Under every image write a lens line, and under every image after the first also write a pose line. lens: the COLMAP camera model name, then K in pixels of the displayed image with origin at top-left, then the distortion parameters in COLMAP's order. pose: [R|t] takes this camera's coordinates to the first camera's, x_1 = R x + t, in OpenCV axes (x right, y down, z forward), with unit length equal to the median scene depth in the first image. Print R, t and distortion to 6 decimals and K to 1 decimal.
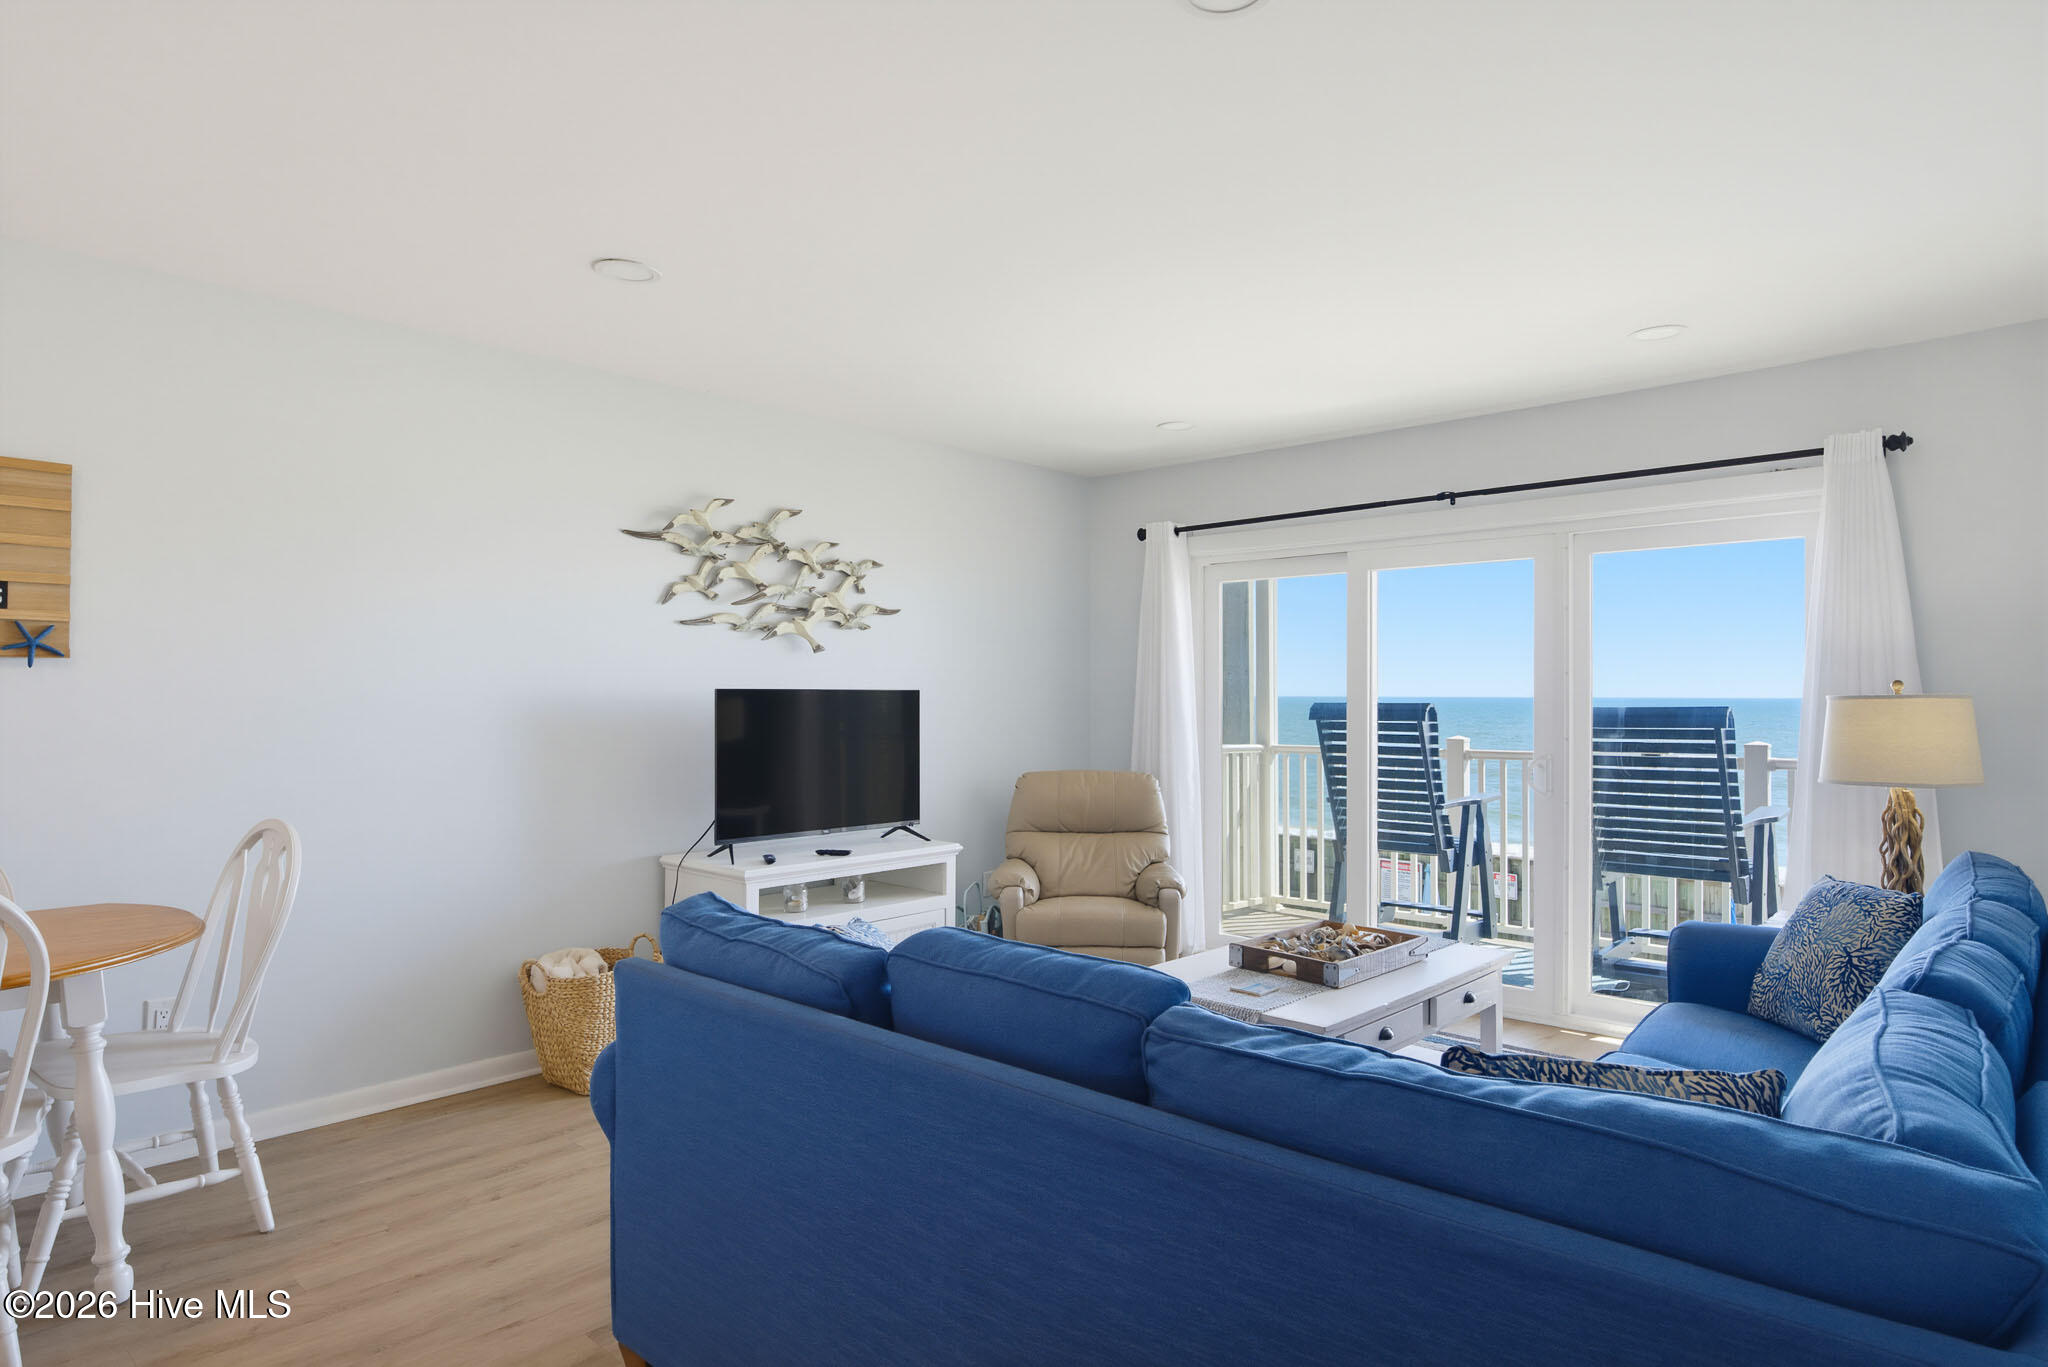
lens RADIAL K [[1131.3, 0, 1038.6], [0, 1131.3, 690.7], [0, 0, 1]] dist [-0.014173, 0.009735]
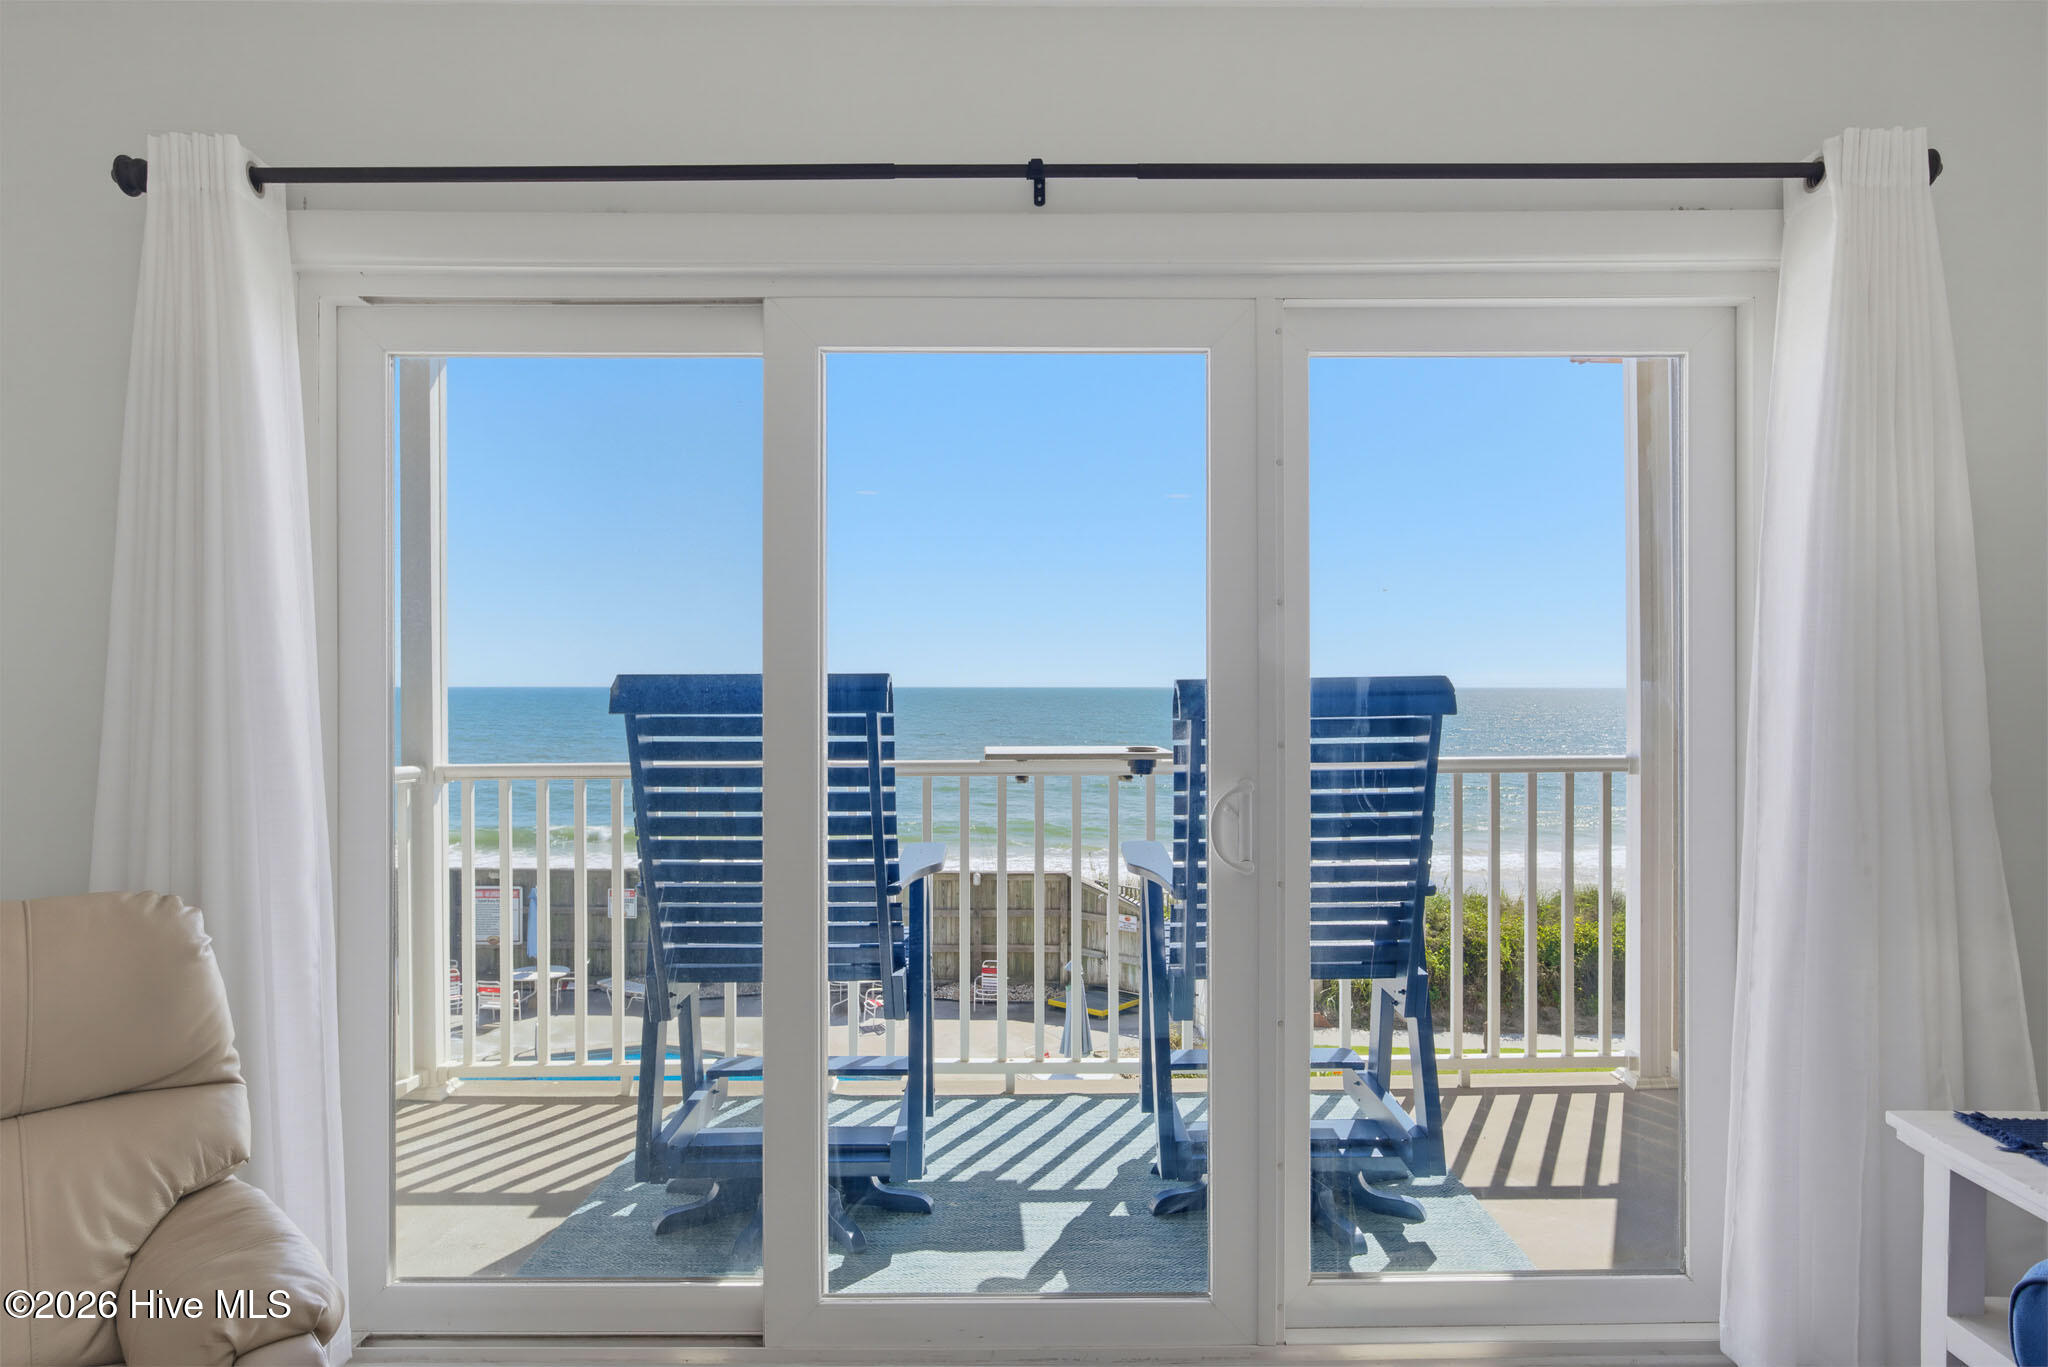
lens RADIAL K [[1229.7, 0, 1027.0], [0, 1229.7, 687.2], [0, 0, 1]] dist [0.006759, -0.000003]
pose [[0.740353, -0.001940, 0.672215, 0.051236], [-0.000731, 0.999993, 0.003691, 0.017057], [-0.672217, -0.003224, 0.740347, 0.680293]]
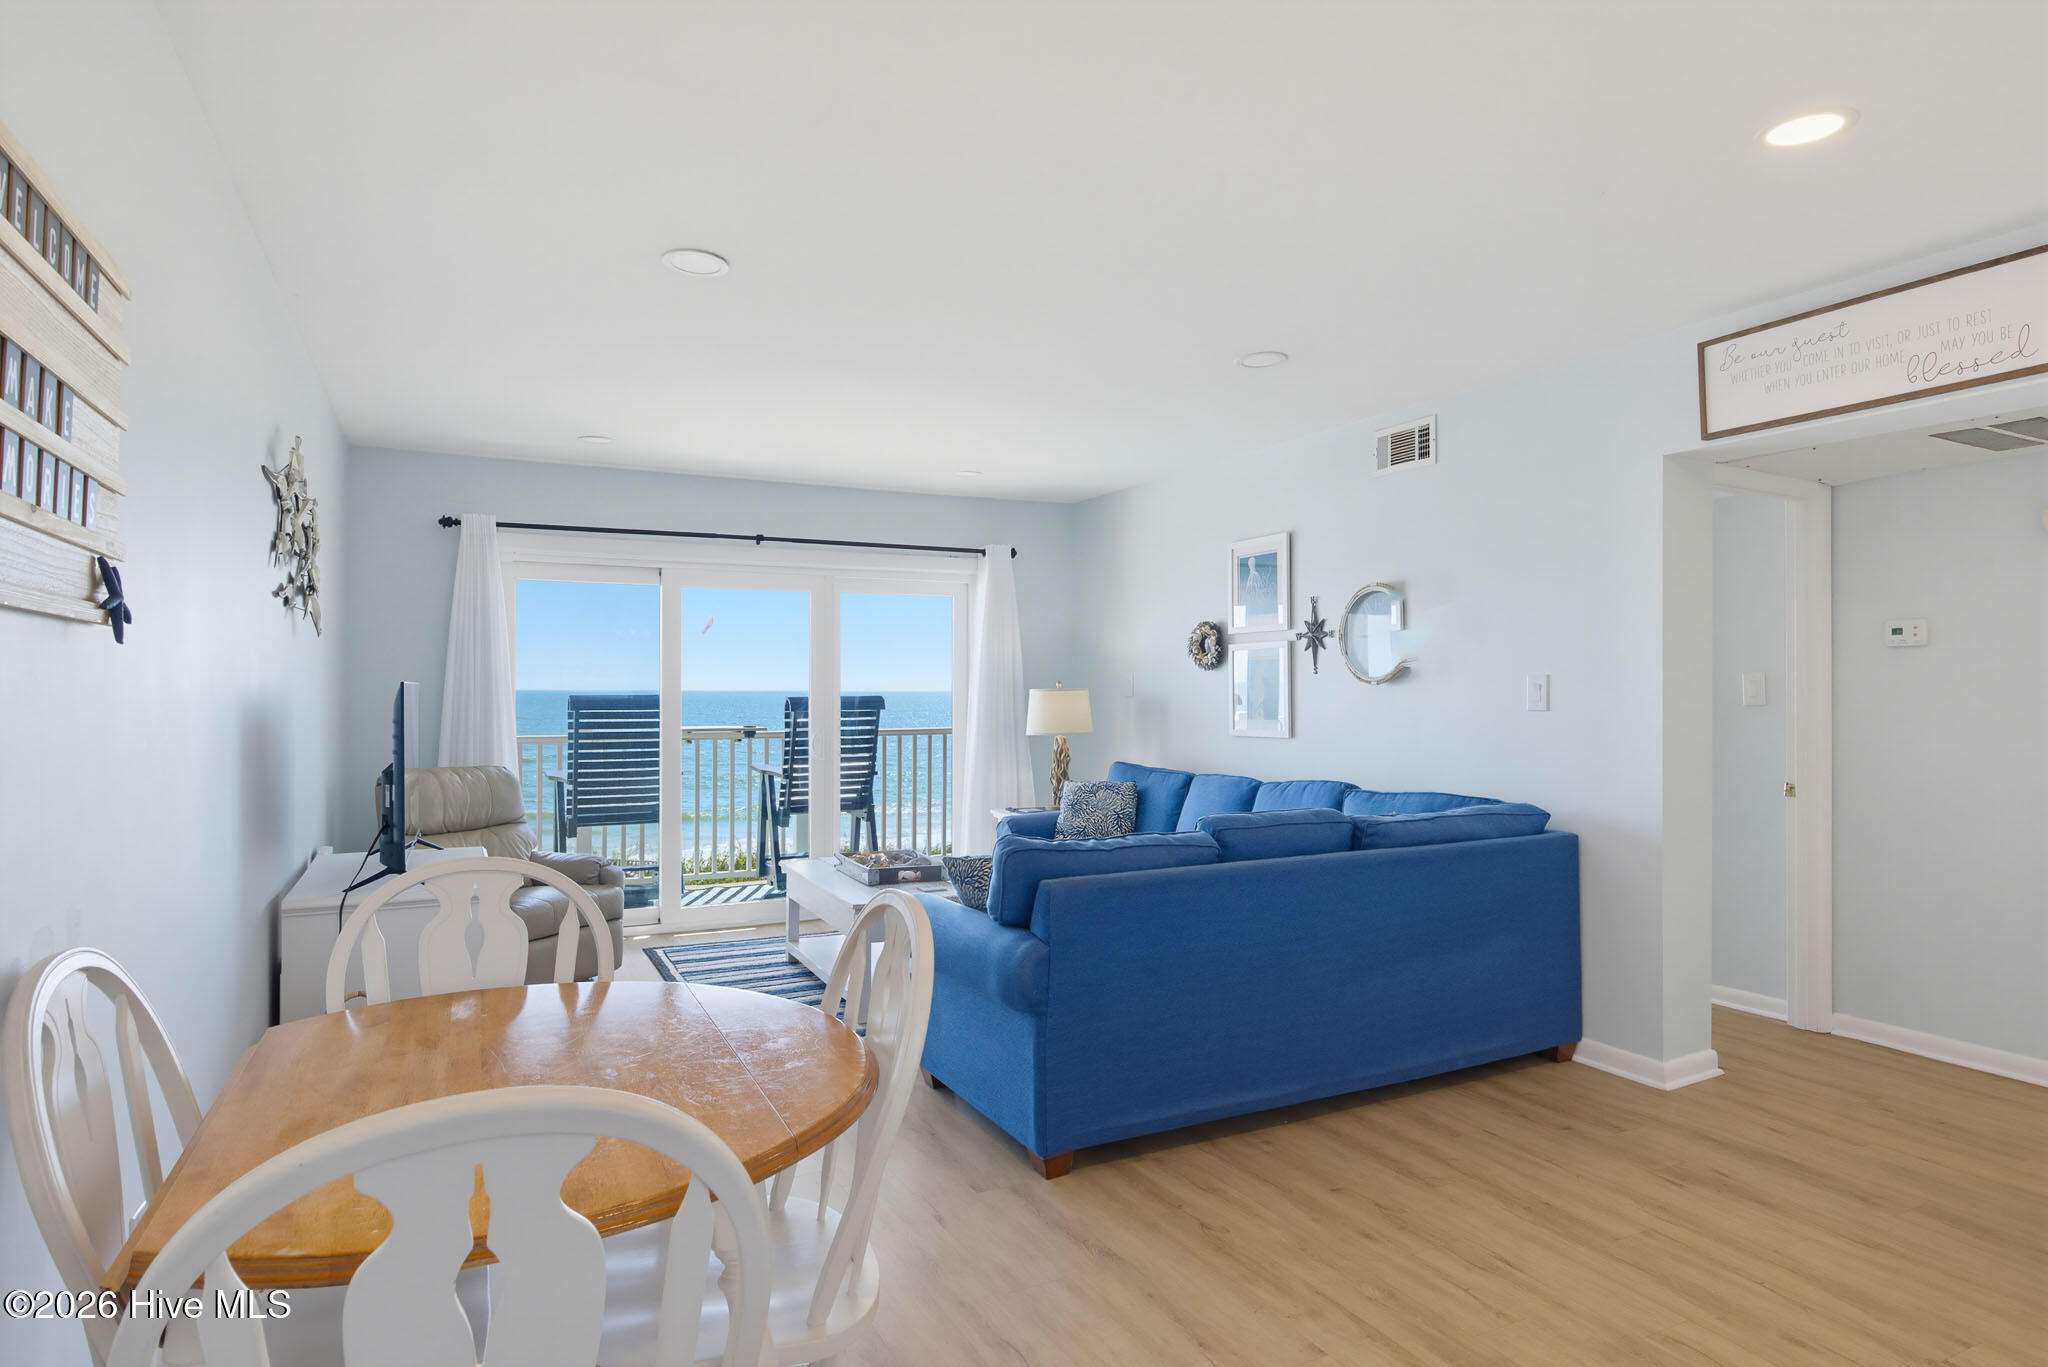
lens RADIAL K [[1131.3, 0, 1026.6], [0, 1131.3, 685.3], [0, 0, 1]] dist [-0.014173, 0.009735]
pose [[0.357652, 0.002504, 0.933852, -0.780550], [-0.004869, 0.999988, -0.000817, -0.000500], [-0.933842, -0.004255, 0.357660, 0.242265]]
